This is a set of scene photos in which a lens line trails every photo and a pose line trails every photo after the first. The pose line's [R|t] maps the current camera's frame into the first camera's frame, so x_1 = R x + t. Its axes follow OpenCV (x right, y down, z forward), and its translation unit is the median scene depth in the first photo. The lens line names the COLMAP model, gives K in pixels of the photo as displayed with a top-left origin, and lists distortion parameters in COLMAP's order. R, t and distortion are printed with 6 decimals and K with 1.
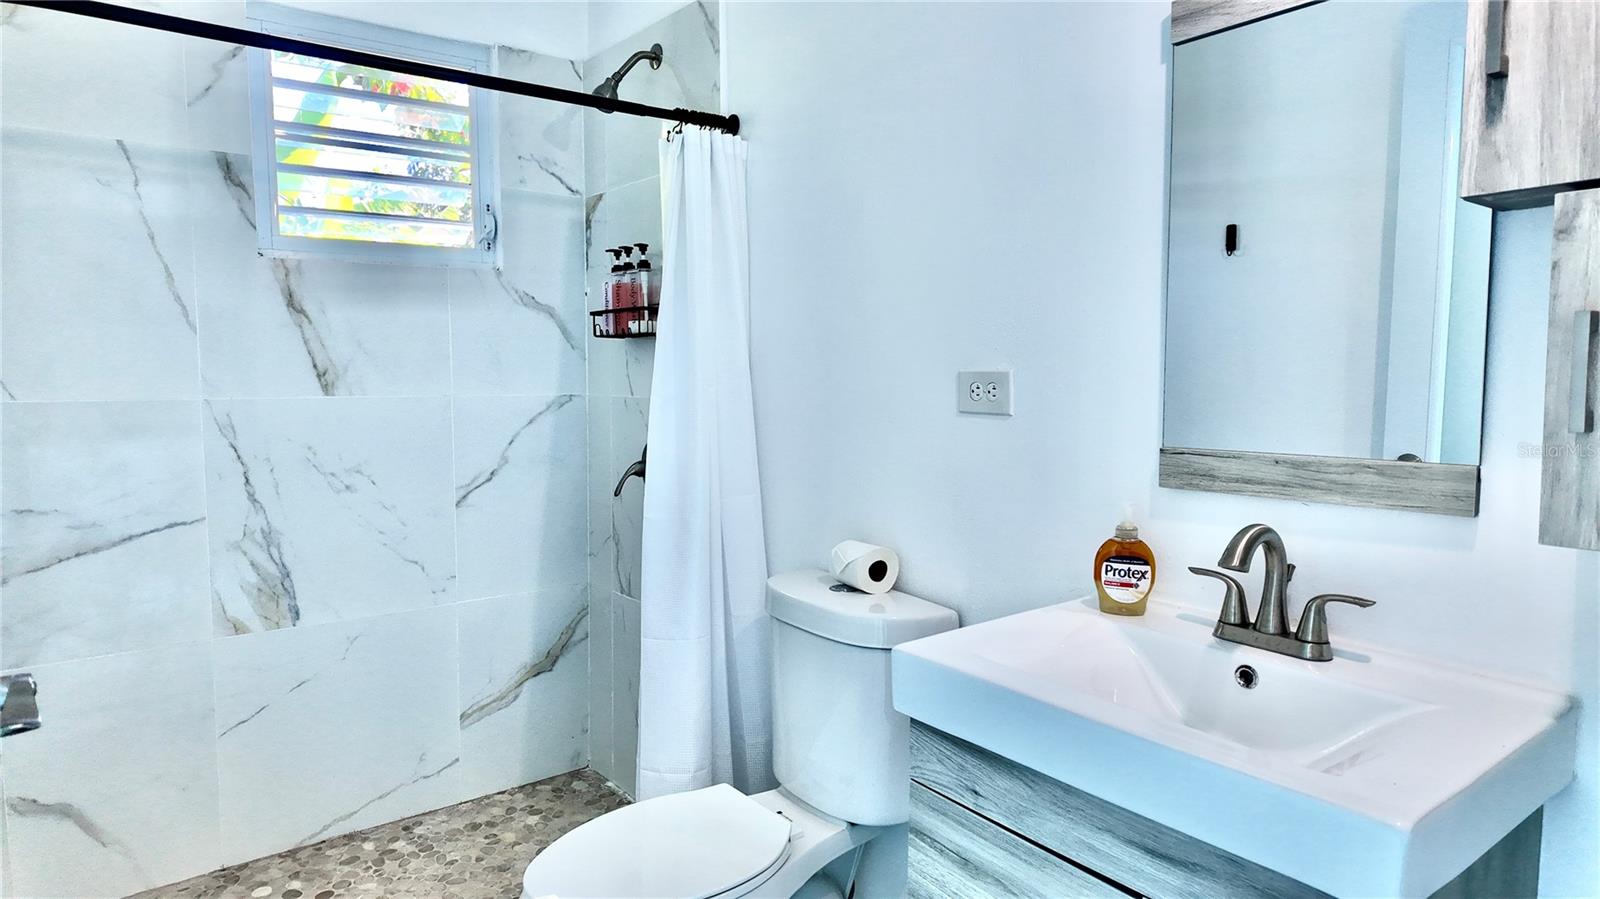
lens RADIAL K [[928.8, 0, 800.0], [0, 928.8, 449.5], [0, 0, 1]] dist [0.057132, -0.063573]
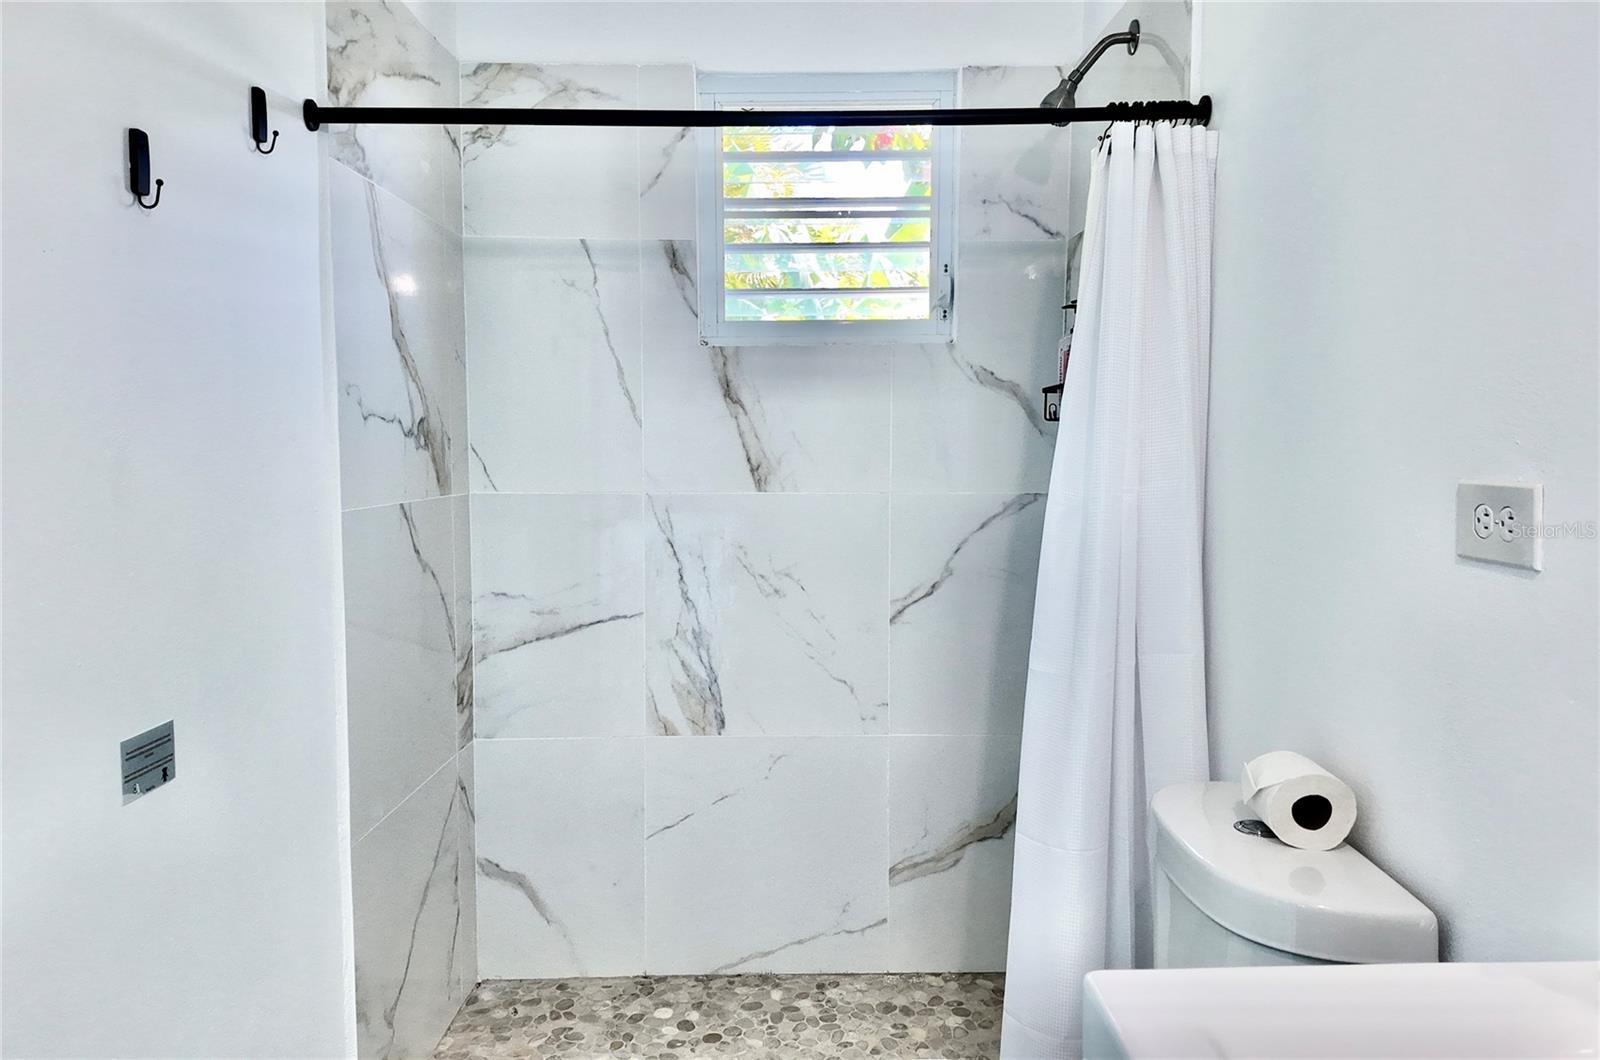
lens RADIAL K [[1084.6, 0, 800.0], [0, 1084.6, 530.0], [0, 0, 1]] dist [0.150114, -0.286140]
pose [[0.805487, 0.042820, -0.591065, 0.165696], [-0.048951, 0.998785, 0.005648, -0.027558], [0.590589, 0.024384, 0.806604, 0.161244]]
